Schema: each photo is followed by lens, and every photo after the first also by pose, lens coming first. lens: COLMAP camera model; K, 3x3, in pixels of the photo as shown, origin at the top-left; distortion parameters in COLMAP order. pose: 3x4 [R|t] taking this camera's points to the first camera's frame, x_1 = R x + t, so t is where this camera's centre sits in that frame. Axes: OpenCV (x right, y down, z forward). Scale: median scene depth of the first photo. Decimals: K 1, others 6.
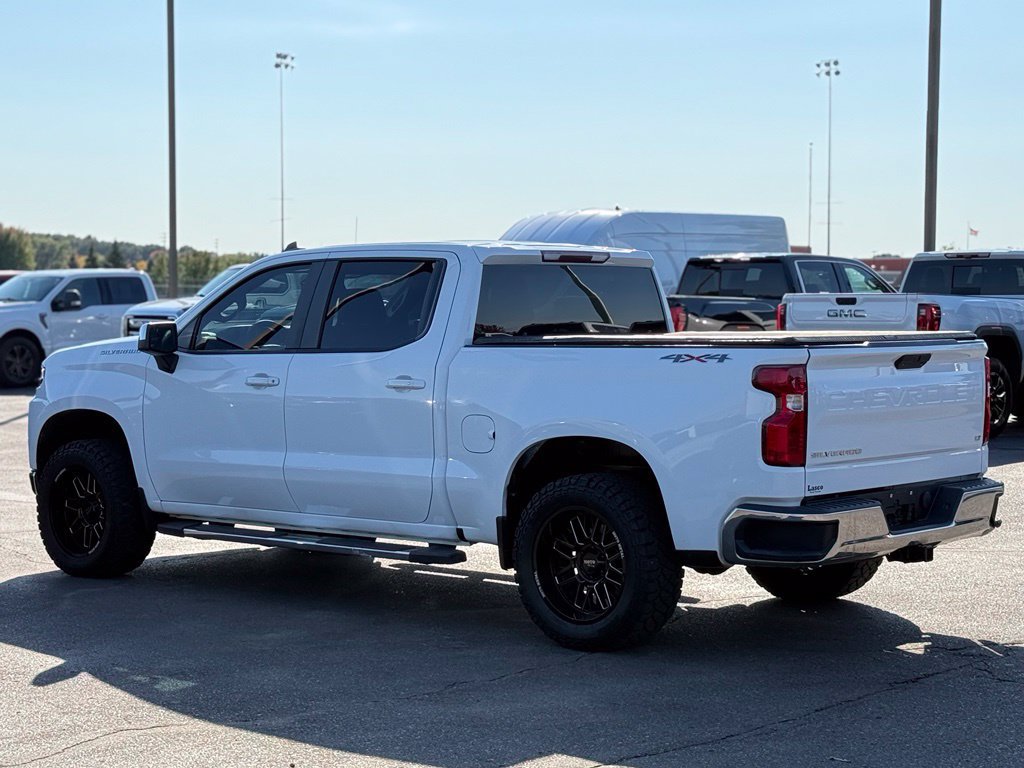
lens RADIAL K [[1922.9, 0, 508.2], [0, 1922.9, 388.9], [0, 0, 1]] dist [0.139460, 0.000000]
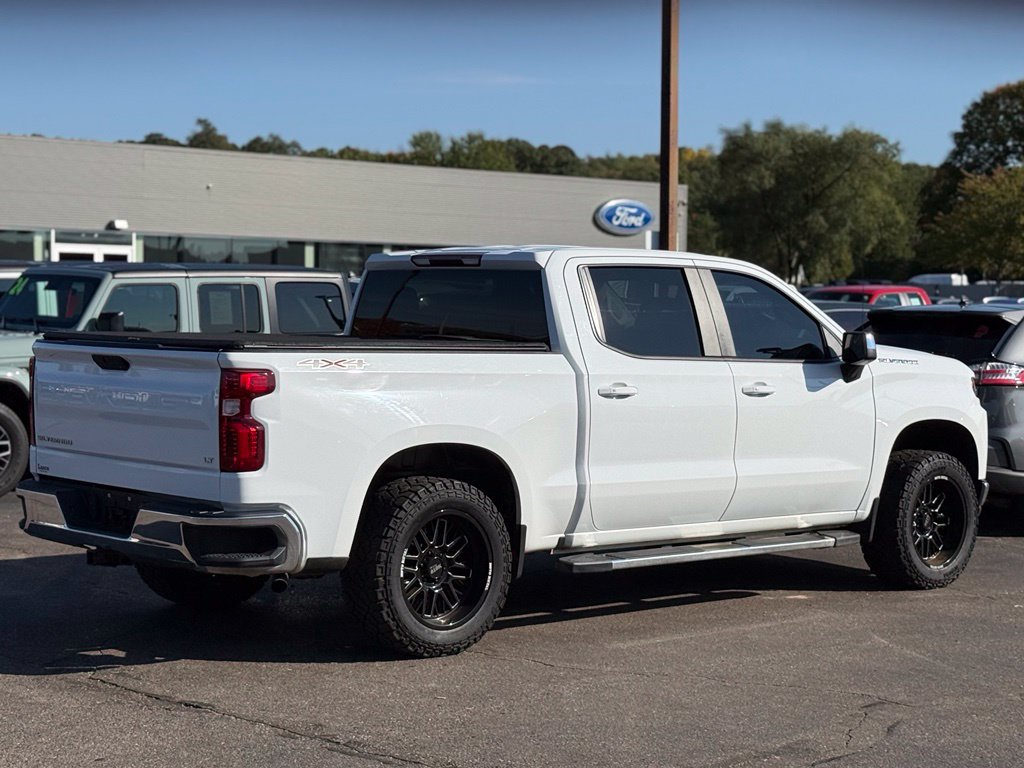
lens RADIAL K [[1977.9, 0, 511.9], [0, 1977.9, 382.4], [0, 0, 1]] dist [0.154945, 0.000000]
pose [[-0.128011, 0.041367, -0.990910, 1.109868], [-0.061213, 0.996895, 0.049525, -0.062621], [0.989882, 0.066996, -0.125082, 1.238306]]
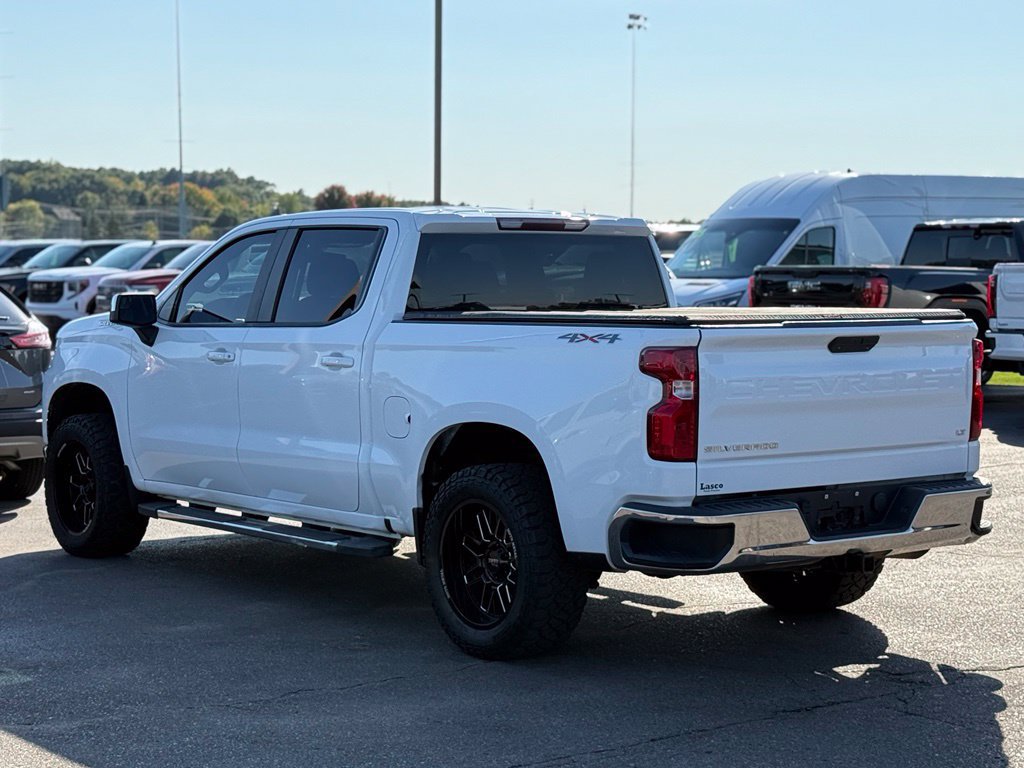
lens RADIAL K [[1977.9, 0, 513.7], [0, 1977.9, 383.0], [0, 0, 1]] dist [0.154945, 0.000000]
pose [[0.982448, 0.014790, -0.185951, 0.209594], [-0.012571, 0.999835, 0.013108, -0.005954], [0.186114, -0.010540, 0.982472, 0.080142]]
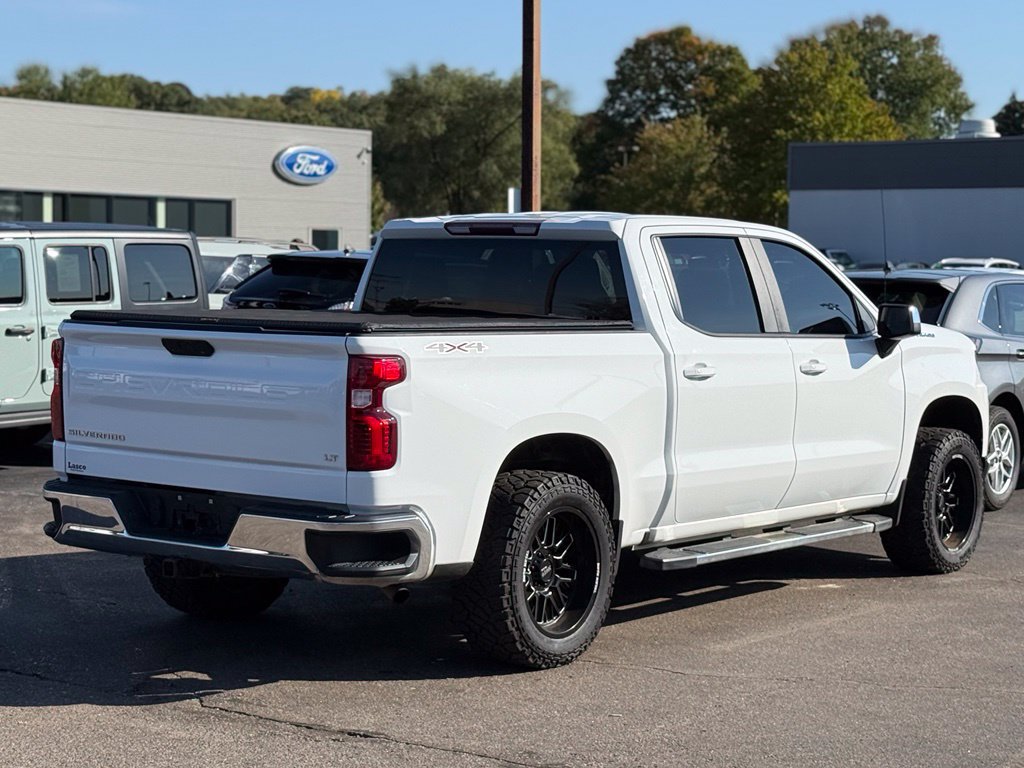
lens RADIAL K [[2117.5, 0, 509.6], [0, 2117.5, 379.6], [0, 0, 1]] dist [0.122632, 0.000000]
pose [[0.066840, 0.060768, -0.995912, 1.091062], [-0.063388, 0.996386, 0.056542, -0.058771], [0.995748, 0.059350, 0.070450, 1.002296]]
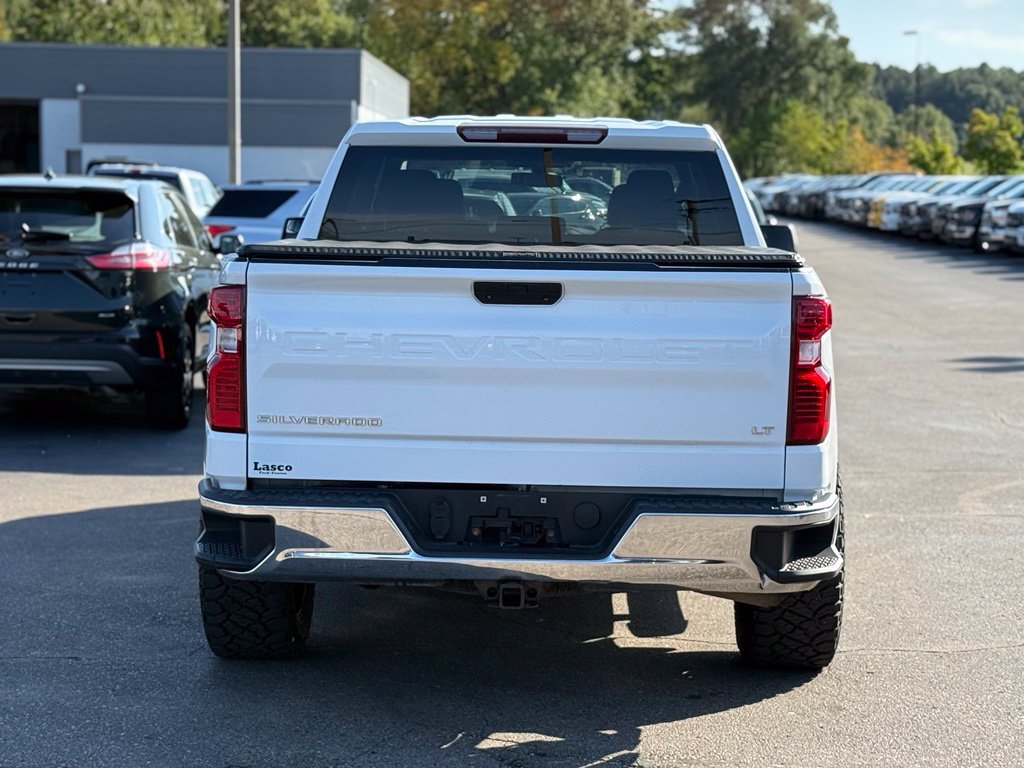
lens RADIAL K [[2089.8, 0, 512.4], [0, 2089.8, 379.4], [0, 0, 1]] dist [0.075562, 0.000000]
pose [[0.634561, 0.079785, -0.768743, 0.686538], [-0.053330, 0.996807, 0.059433, -0.024819], [0.771030, 0.003283, 0.636790, 0.522342]]
